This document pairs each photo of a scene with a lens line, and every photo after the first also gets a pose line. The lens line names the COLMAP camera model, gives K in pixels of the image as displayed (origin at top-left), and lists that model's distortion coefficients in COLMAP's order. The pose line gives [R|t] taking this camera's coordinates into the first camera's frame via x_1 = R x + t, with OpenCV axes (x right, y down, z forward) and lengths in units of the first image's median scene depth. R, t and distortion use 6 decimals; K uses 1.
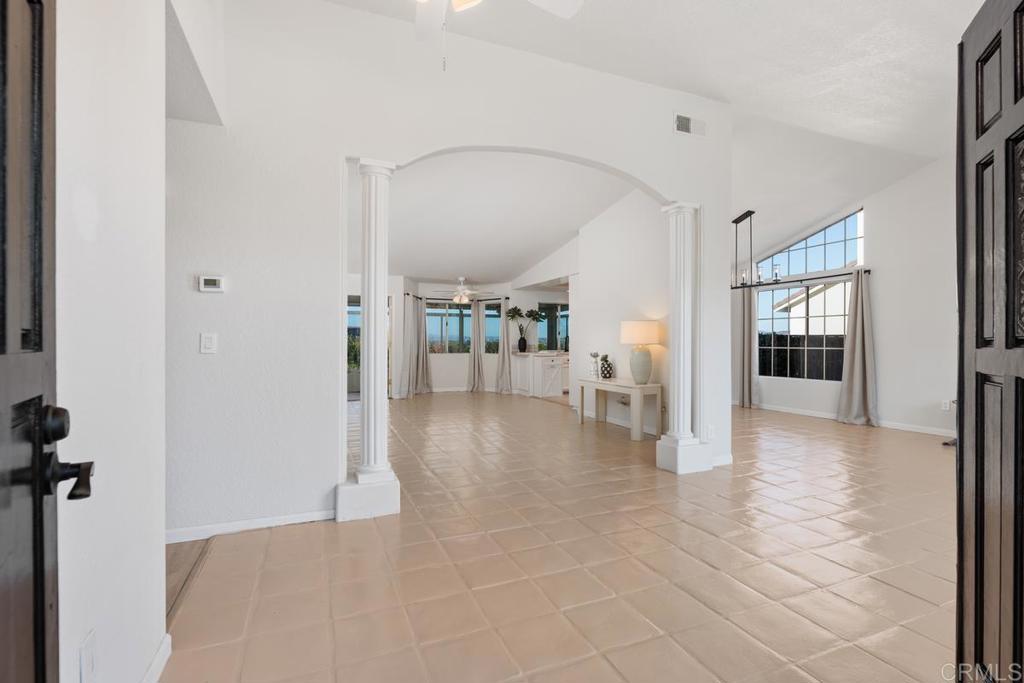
lens RADIAL K [[481.9, 0, 512.0], [0, 481.9, 341.5], [0, 0, 1]] dist [0.013965, 0.000067]
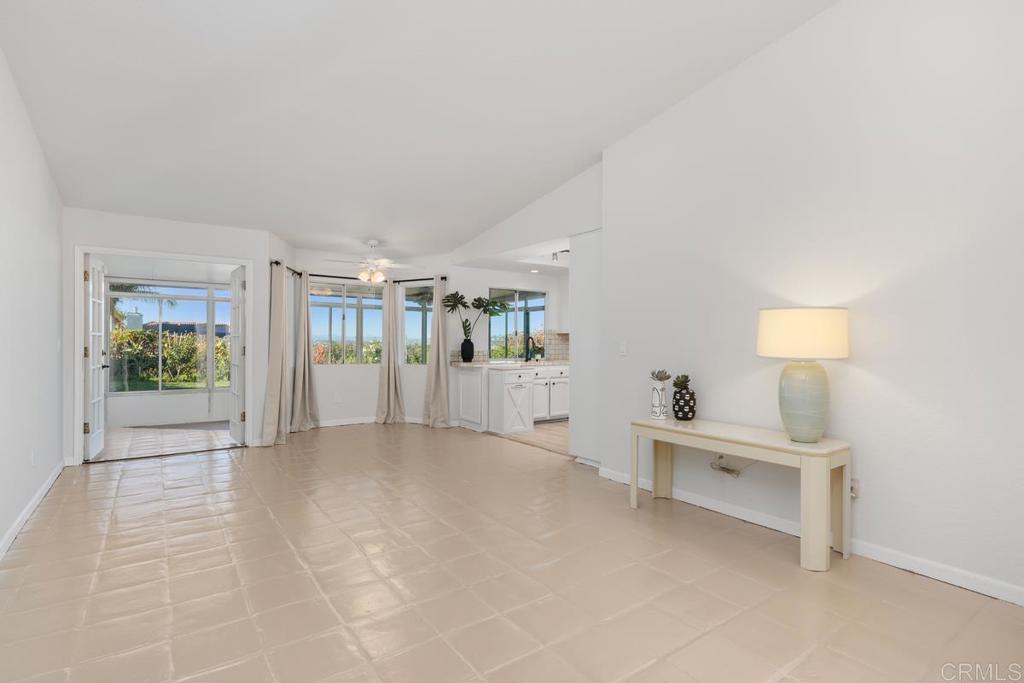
lens RADIAL K [[503.7, 0, 508.7], [0, 503.7, 338.1], [0, 0, 1]] dist [-0.000199, -0.000072]
pose [[0.976386, 0.006107, 0.215946, -0.070685], [-0.004462, 0.999957, -0.008106, -0.004900], [-0.215987, 0.006951, 0.976372, 0.326747]]
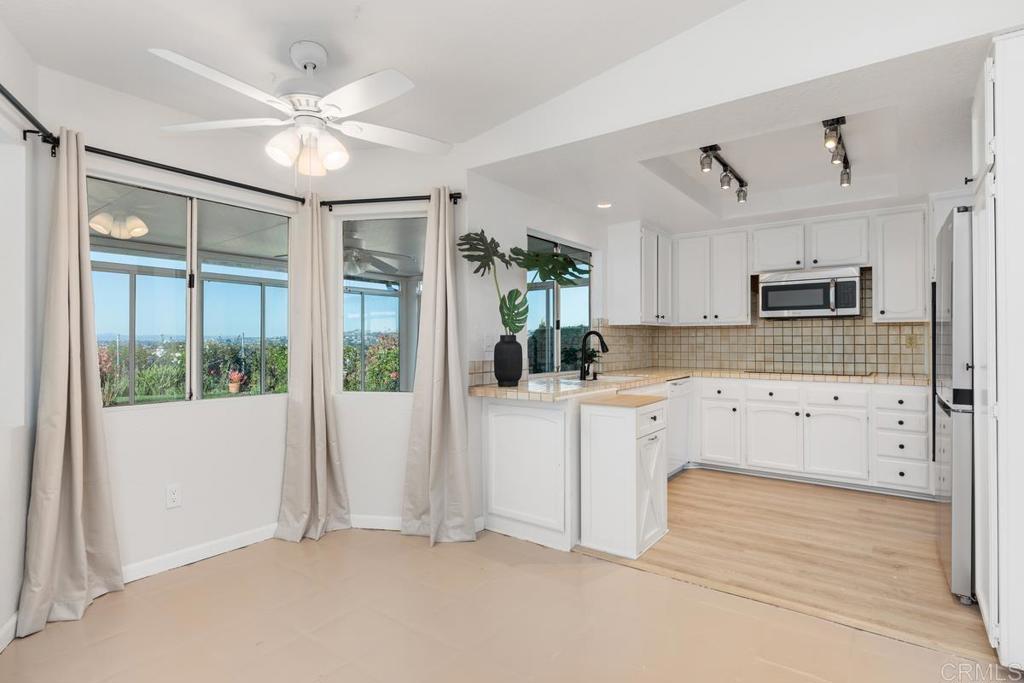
lens RADIAL K [[522.7, 0, 513.3], [0, 522.7, 338.3], [0, 0, 1]] dist [0.000773, -0.000558]
pose [[0.859438, 0.000380, 0.511239, -0.137601], [0.002874, 0.999980, -0.005574, -0.005387], [-0.511231, 0.006260, 0.859420, 0.725435]]
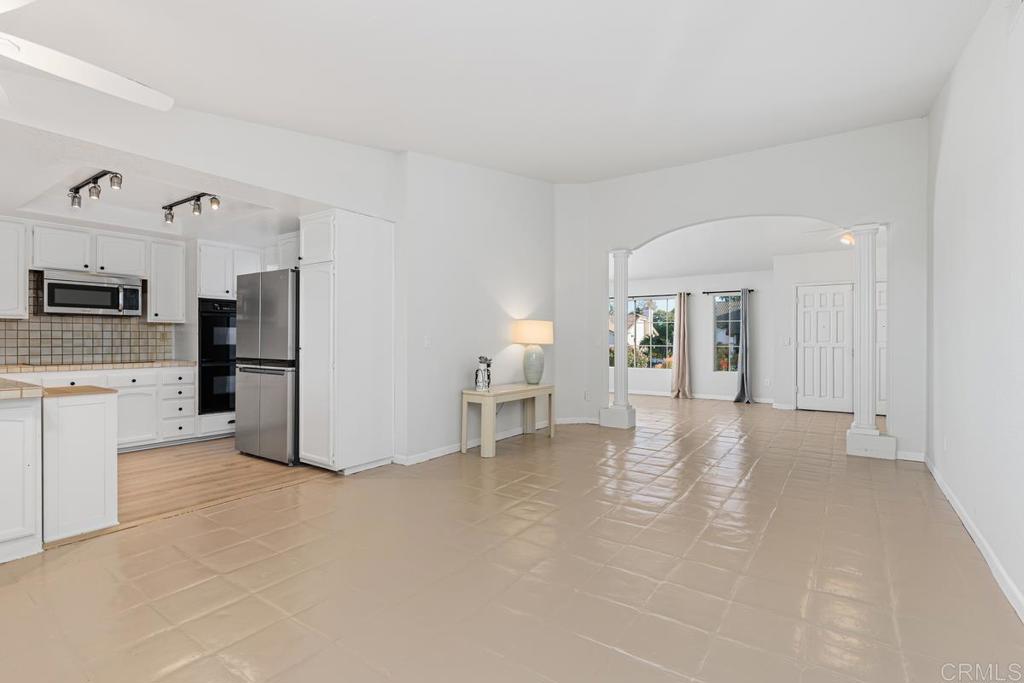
lens RADIAL K [[486.3, 0, 509.5], [0, 486.3, 339.1], [0, 0, 1]] dist [-0.000514, -0.000052]
pose [[-0.534255, -0.001725, 0.845321, -0.312730], [-0.003531, 0.999994, -0.000191, -0.002703], [-0.845316, -0.003087, -0.534258, 0.885617]]
